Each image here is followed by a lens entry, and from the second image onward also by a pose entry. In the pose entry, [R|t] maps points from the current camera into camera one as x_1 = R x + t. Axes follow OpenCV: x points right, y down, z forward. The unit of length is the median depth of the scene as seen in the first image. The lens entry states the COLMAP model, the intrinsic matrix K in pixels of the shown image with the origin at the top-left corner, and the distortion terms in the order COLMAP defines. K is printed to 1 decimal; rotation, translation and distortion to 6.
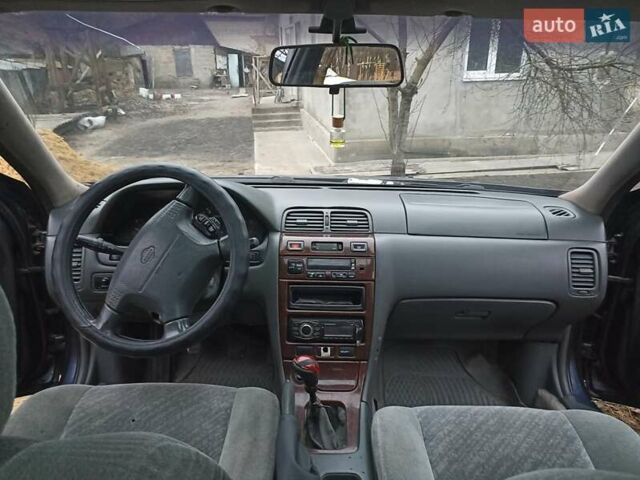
lens RADIAL K [[464.2, 0, 320.0], [0, 464.2, 240.0], [0, 0, 1]] dist [0.019873, -0.003607]
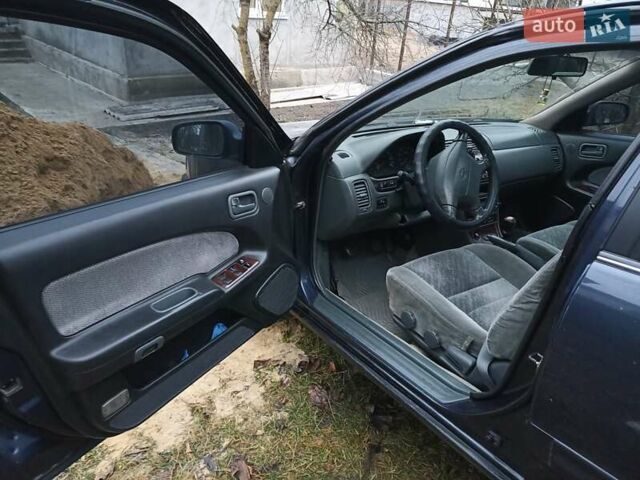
lens RADIAL K [[464.2, 0, 320.0], [0, 464.2, 240.0], [0, 0, 1]] dist [0.019873, -0.003607]
pose [[0.819232, -0.208574, 0.534188, -1.419963], [0.130803, 0.974920, 0.180059, -0.089738], [-0.558346, -0.077637, 0.825968, -0.123595]]
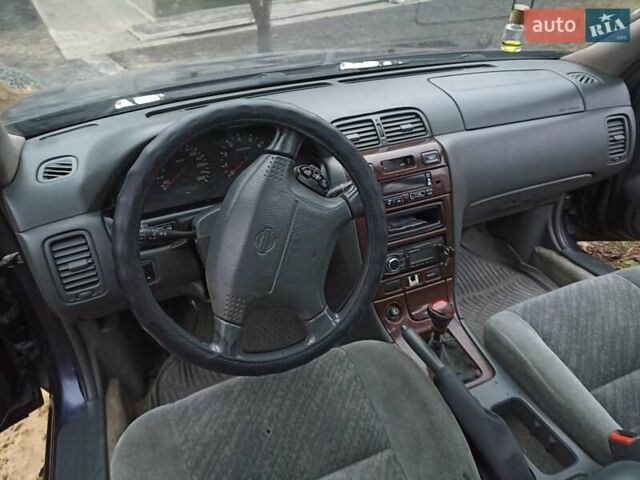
lens RADIAL K [[464.2, 0, 320.0], [0, 464.2, 240.0], [0, 0, 1]] dist [0.019873, -0.003607]
pose [[0.915863, -0.247859, 0.315851, -0.411671], [0.141861, 0.935725, 0.322947, -0.148305], [-0.375595, -0.250968, 0.892157, 0.271154]]
